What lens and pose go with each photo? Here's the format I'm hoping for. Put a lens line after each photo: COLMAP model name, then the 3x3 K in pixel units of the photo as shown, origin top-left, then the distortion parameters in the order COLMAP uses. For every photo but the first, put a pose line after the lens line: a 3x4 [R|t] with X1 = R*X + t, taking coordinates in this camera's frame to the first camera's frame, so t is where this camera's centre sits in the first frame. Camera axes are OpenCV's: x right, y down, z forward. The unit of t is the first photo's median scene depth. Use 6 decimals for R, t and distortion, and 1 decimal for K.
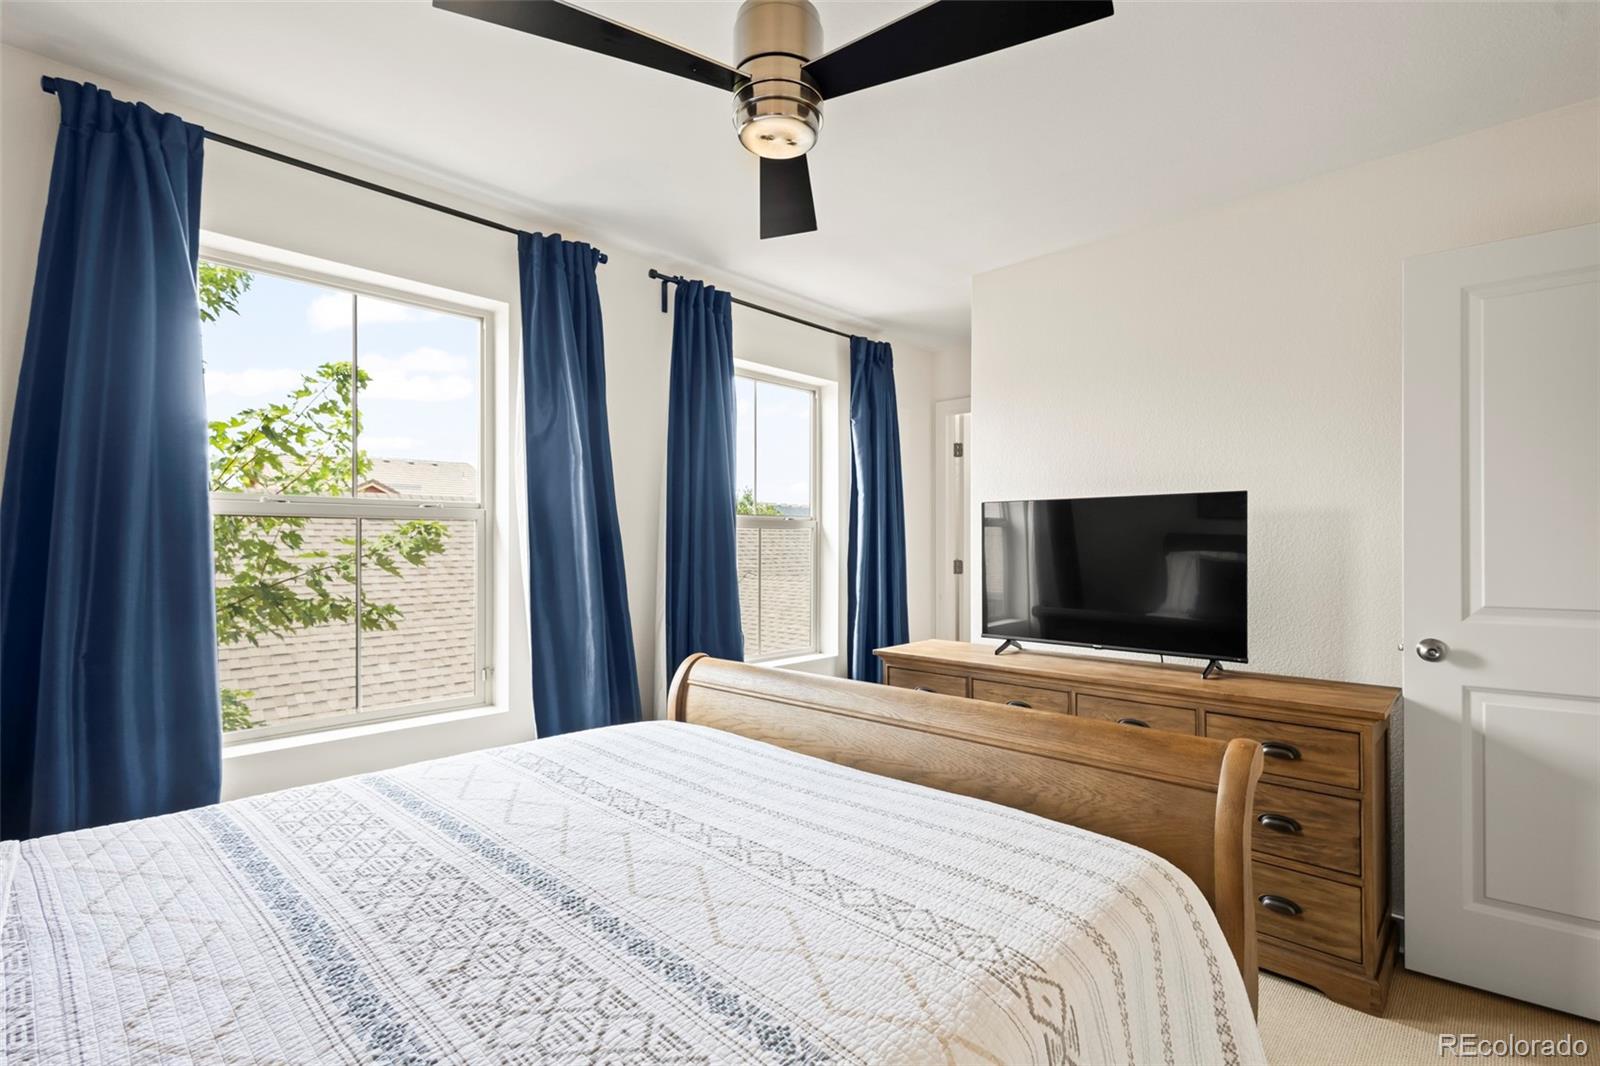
lens RADIAL K [[740.5, 0, 805.4], [0, 740.5, 530.2], [0, 0, 1]] dist [0.006696, -0.000056]
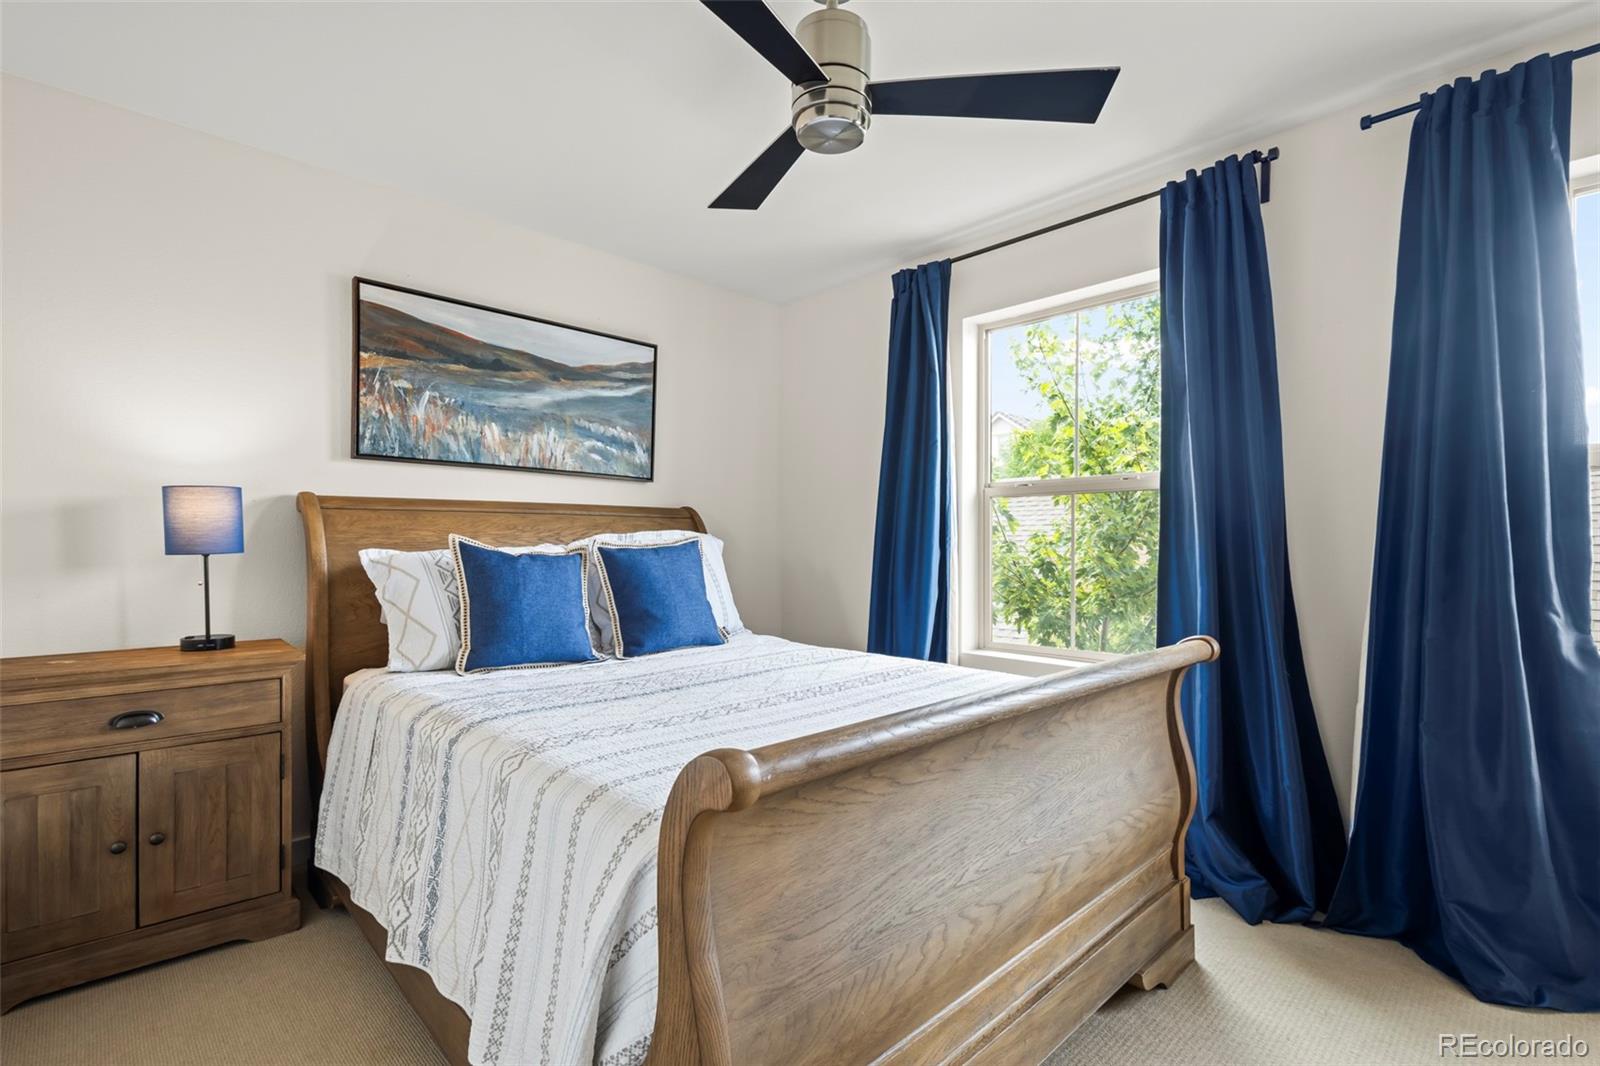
lens RADIAL K [[740.5, 0, 805.4], [0, 740.5, 530.2], [0, 0, 1]] dist [0.006696, -0.000056]
pose [[-0.047438, -0.002720, -0.998870, 0.880997], [0.030516, 0.999526, -0.004171, 0.057400], [0.998408, -0.030679, -0.047333, 0.782962]]
